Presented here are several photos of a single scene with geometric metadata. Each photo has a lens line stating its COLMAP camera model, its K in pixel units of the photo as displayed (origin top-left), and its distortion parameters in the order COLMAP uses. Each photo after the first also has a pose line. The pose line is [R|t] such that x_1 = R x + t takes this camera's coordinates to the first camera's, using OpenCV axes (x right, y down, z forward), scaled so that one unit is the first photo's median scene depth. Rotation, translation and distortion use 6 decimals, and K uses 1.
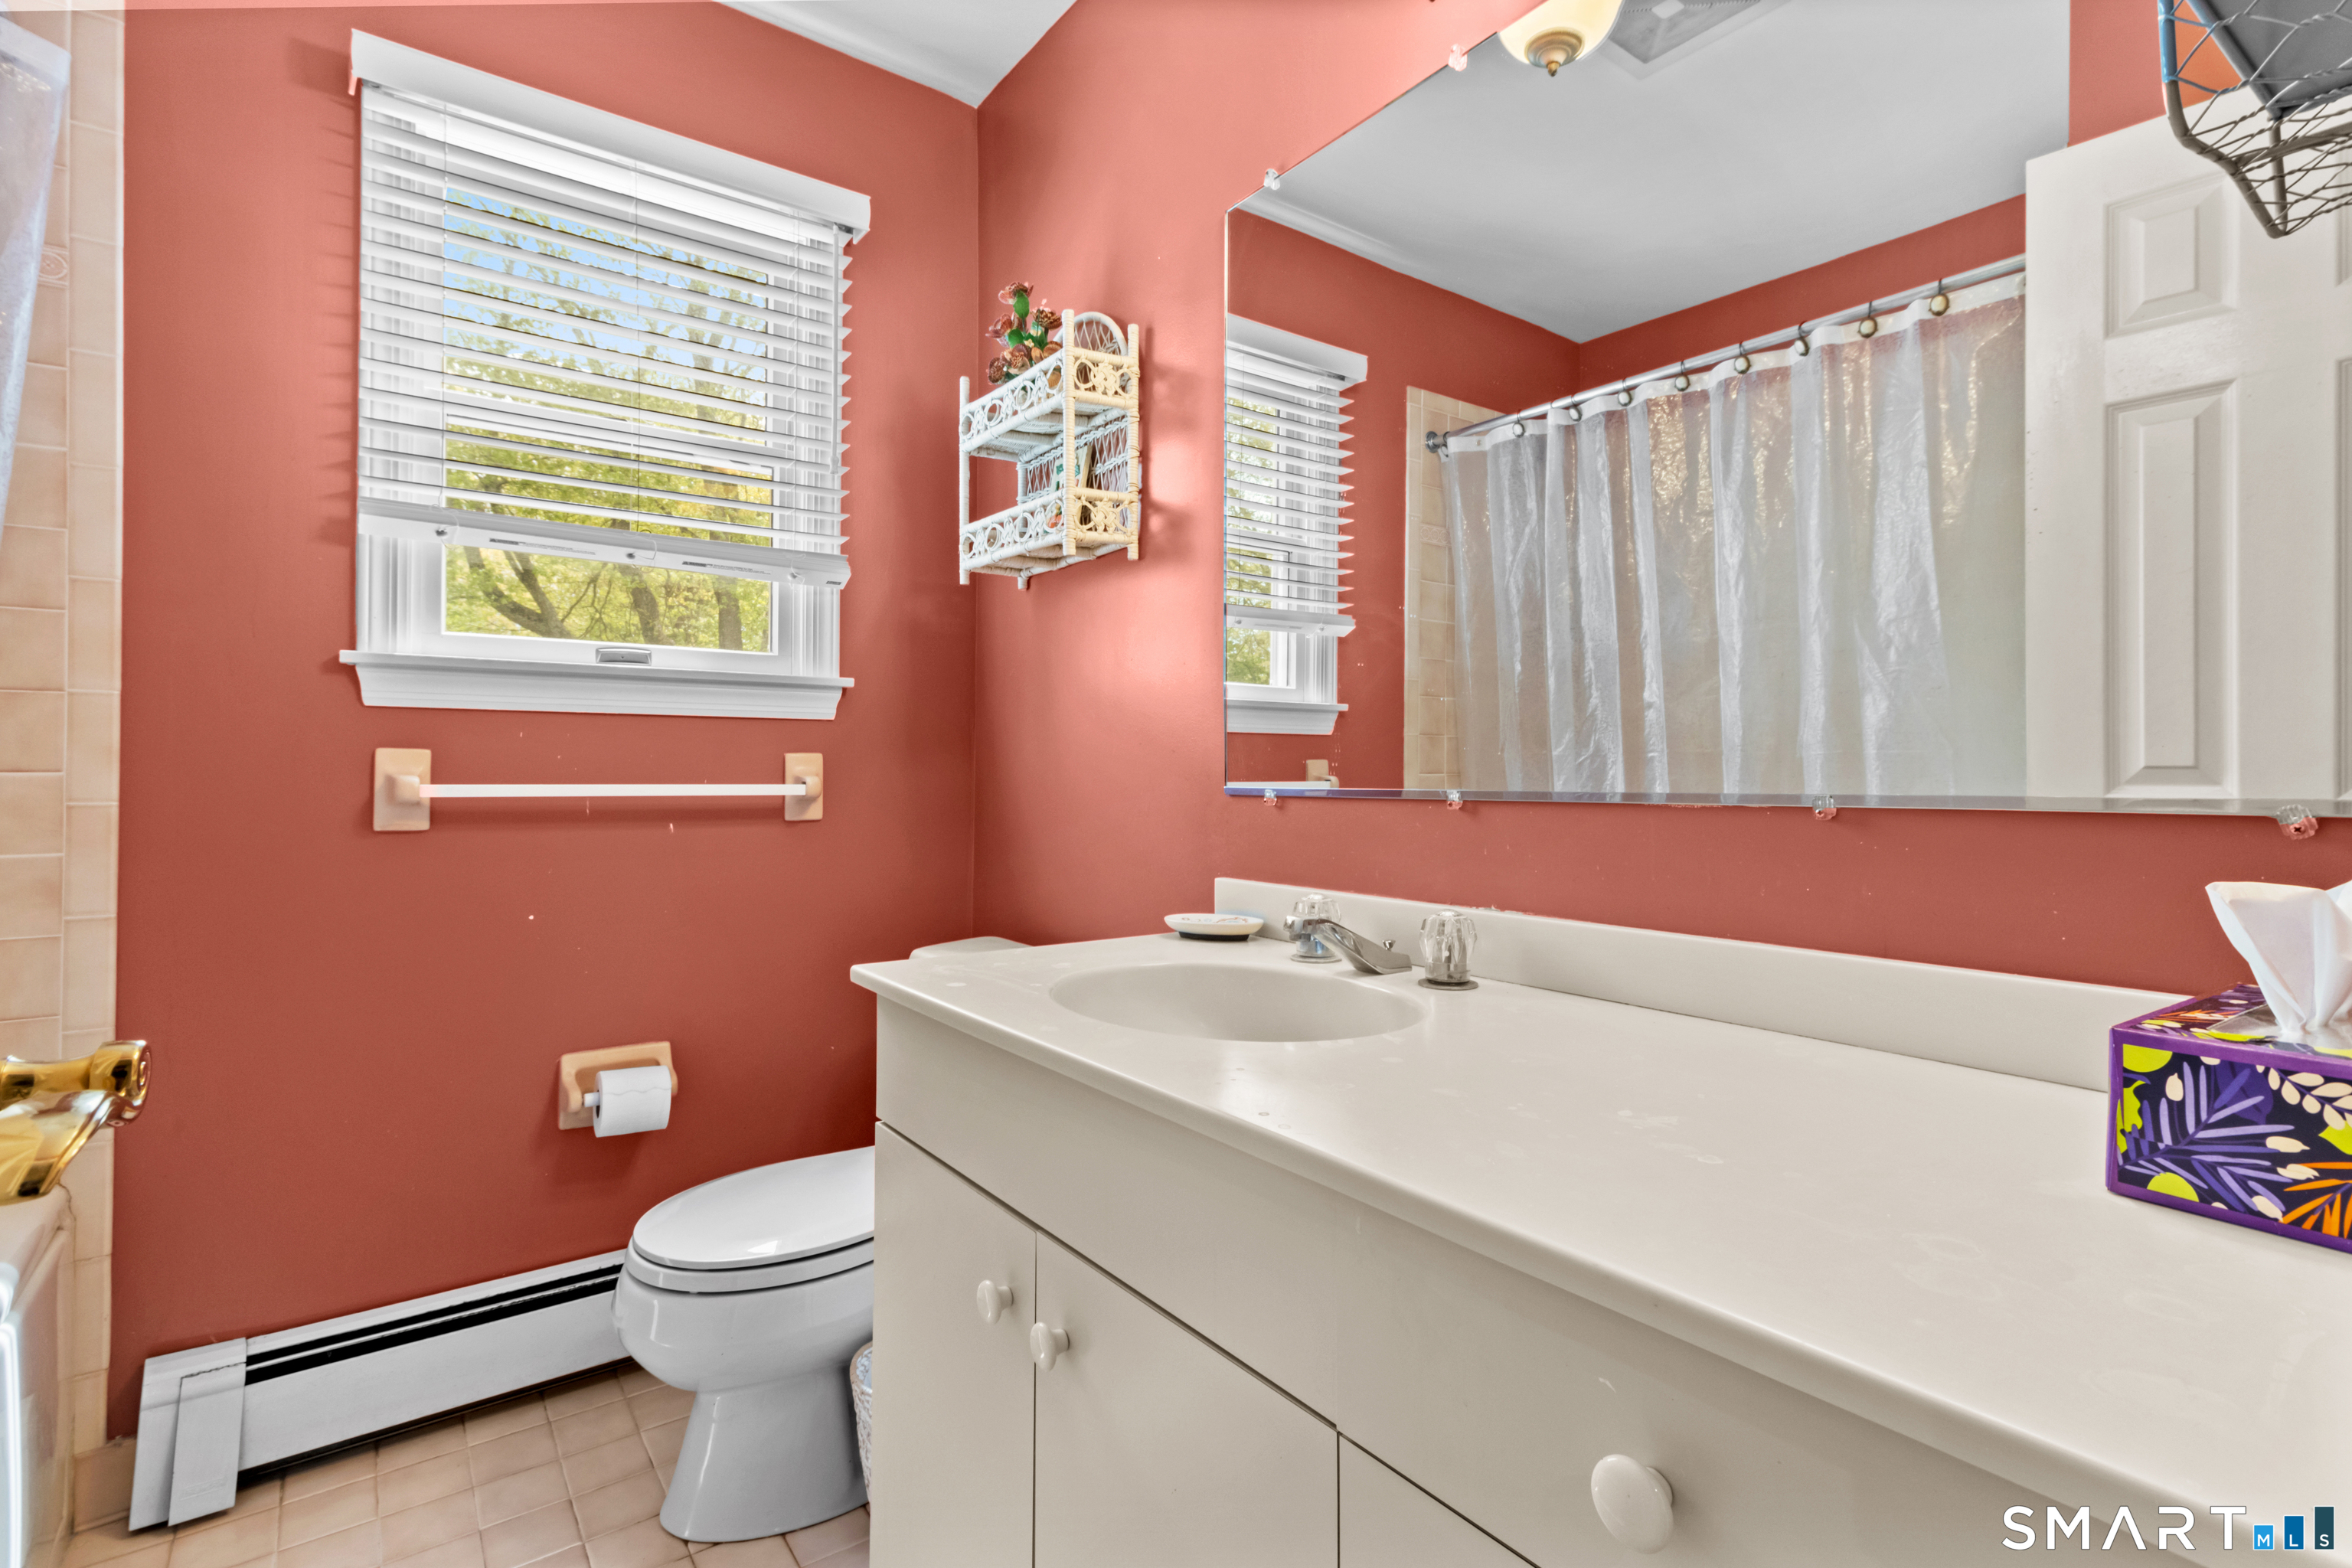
lens RADIAL K [[1098.9, 0, 1176.5], [0, 1098.9, 762.5], [0, 0, 1]] dist [0.001860, -0.000075]
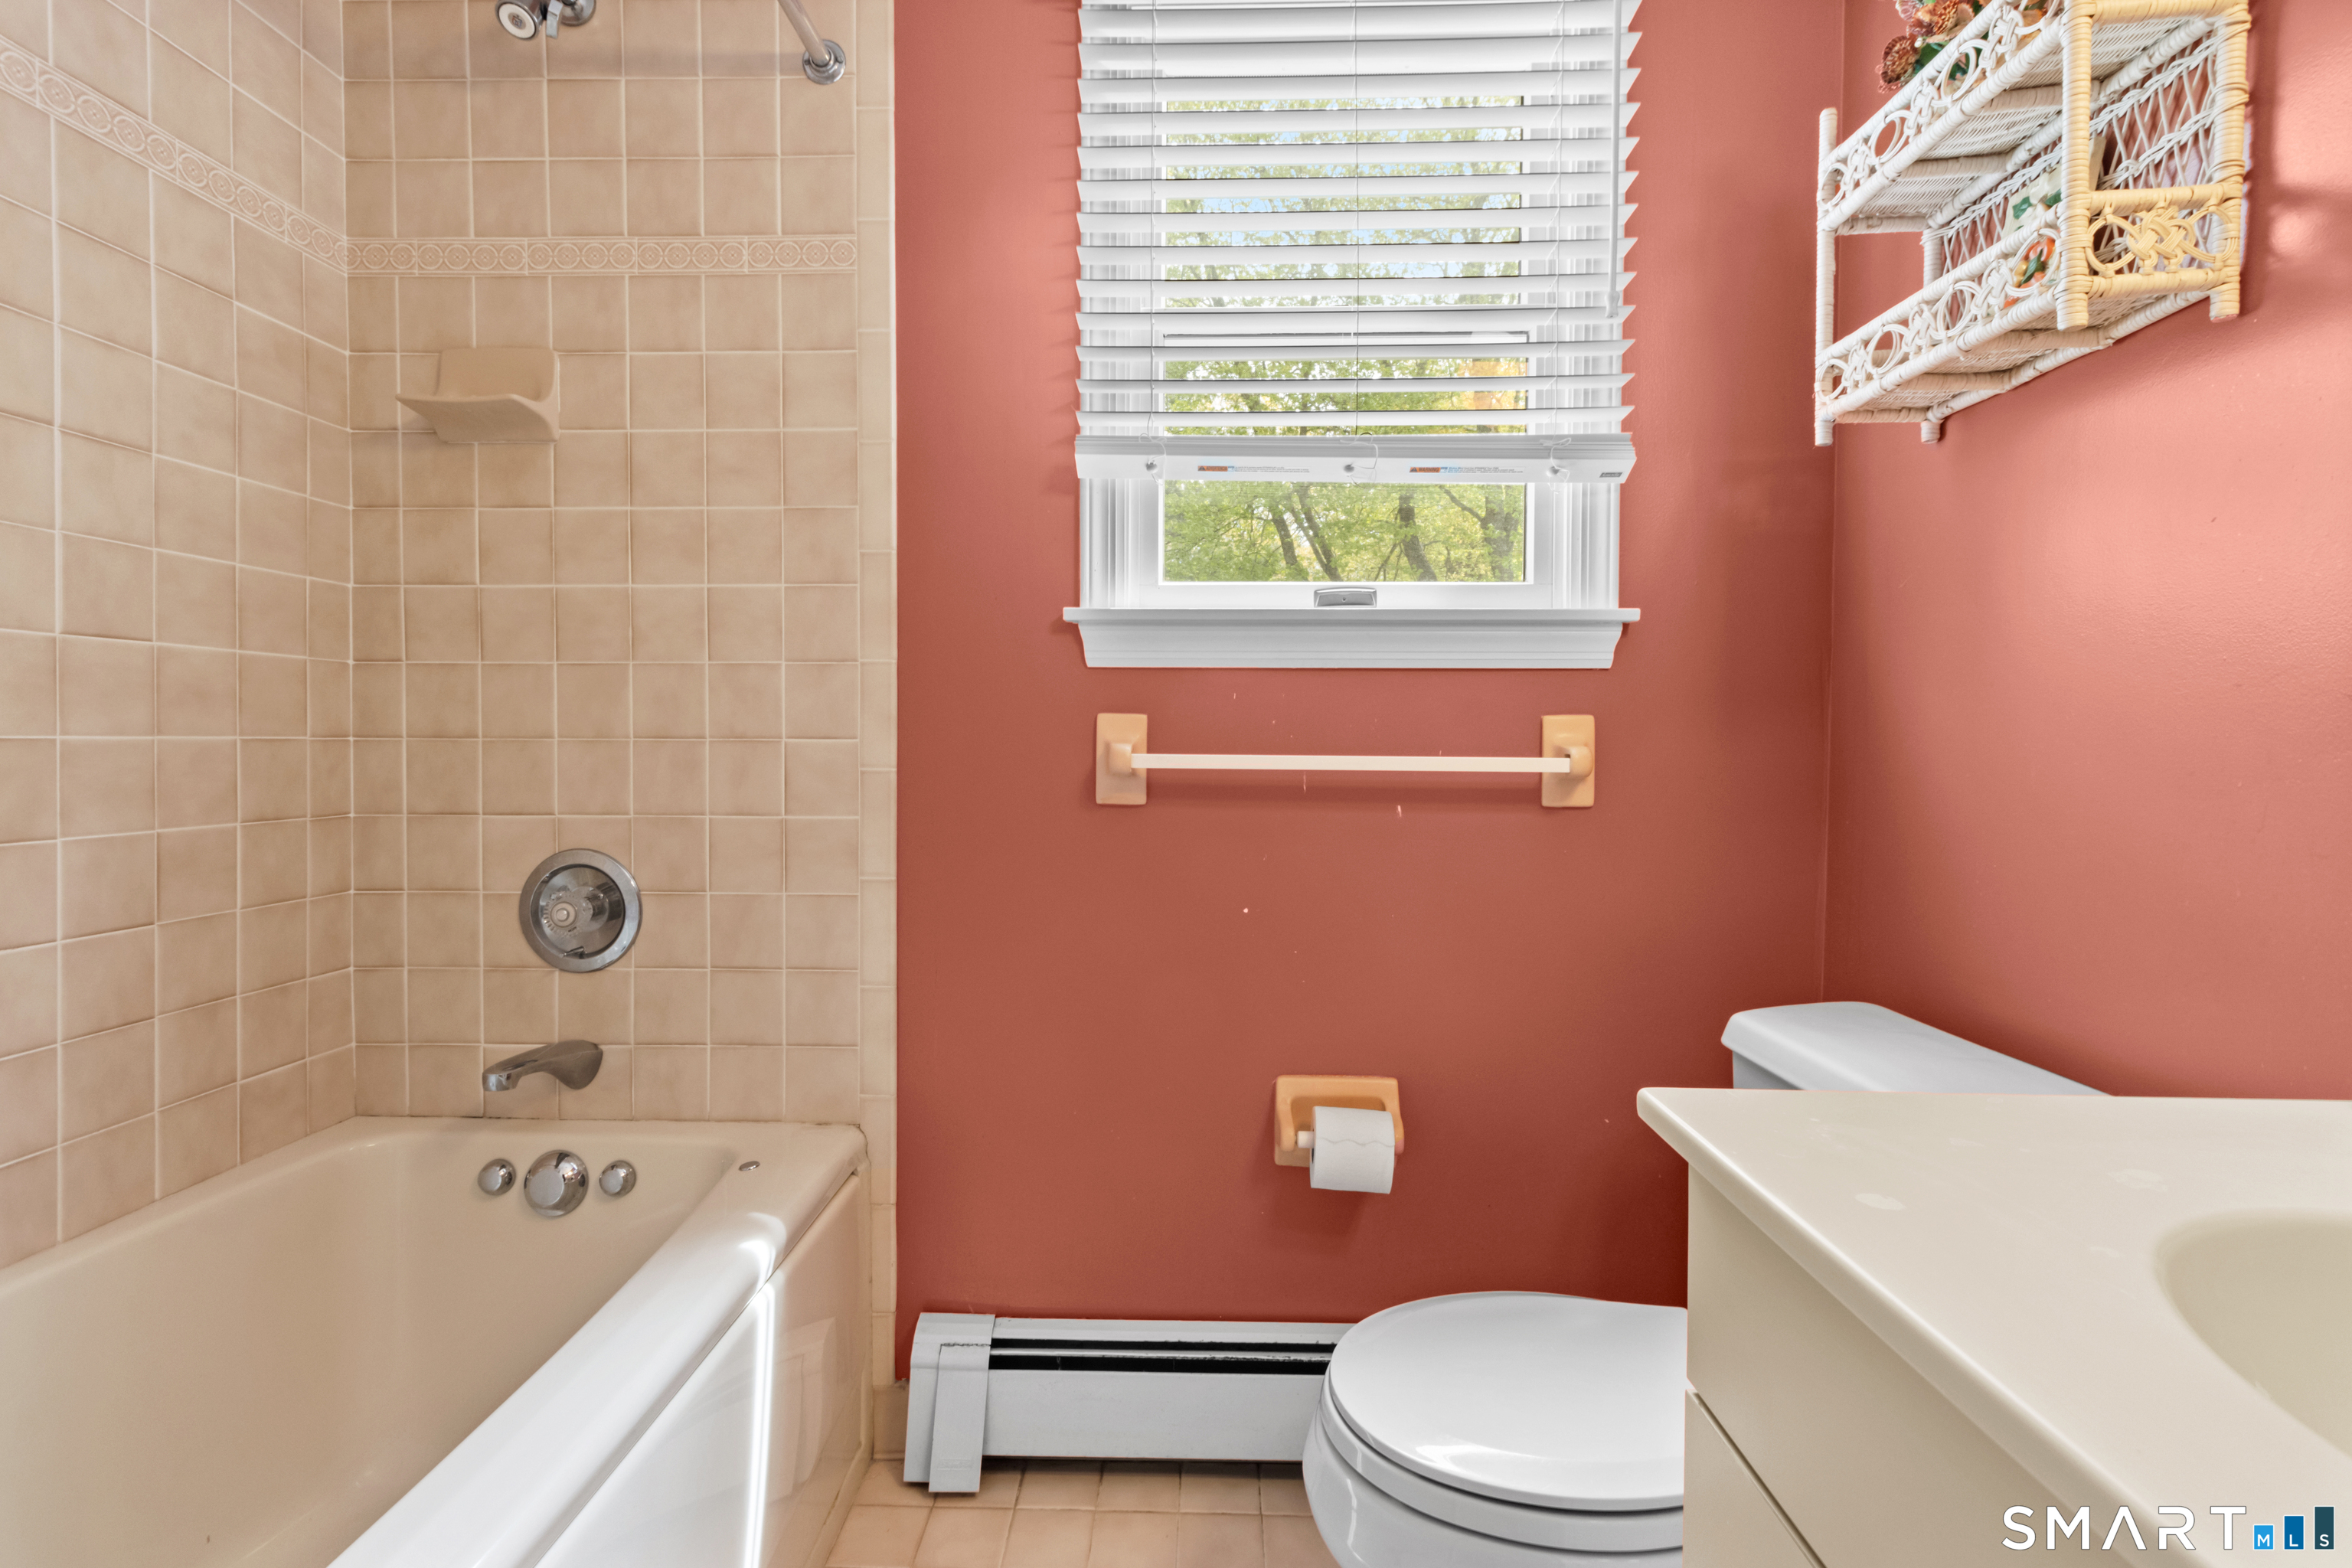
lens RADIAL K [[1119.5, 0, 1179.3], [0, 1119.5, 752.9], [0, 0, 1]] dist [0.002681, 0.006997]
pose [[0.782410, 0.008830, -0.622701, -0.088537], [0.002375, 0.999850, 0.017162, 0.003697], [0.622759, -0.014906, 0.782272, 0.293001]]
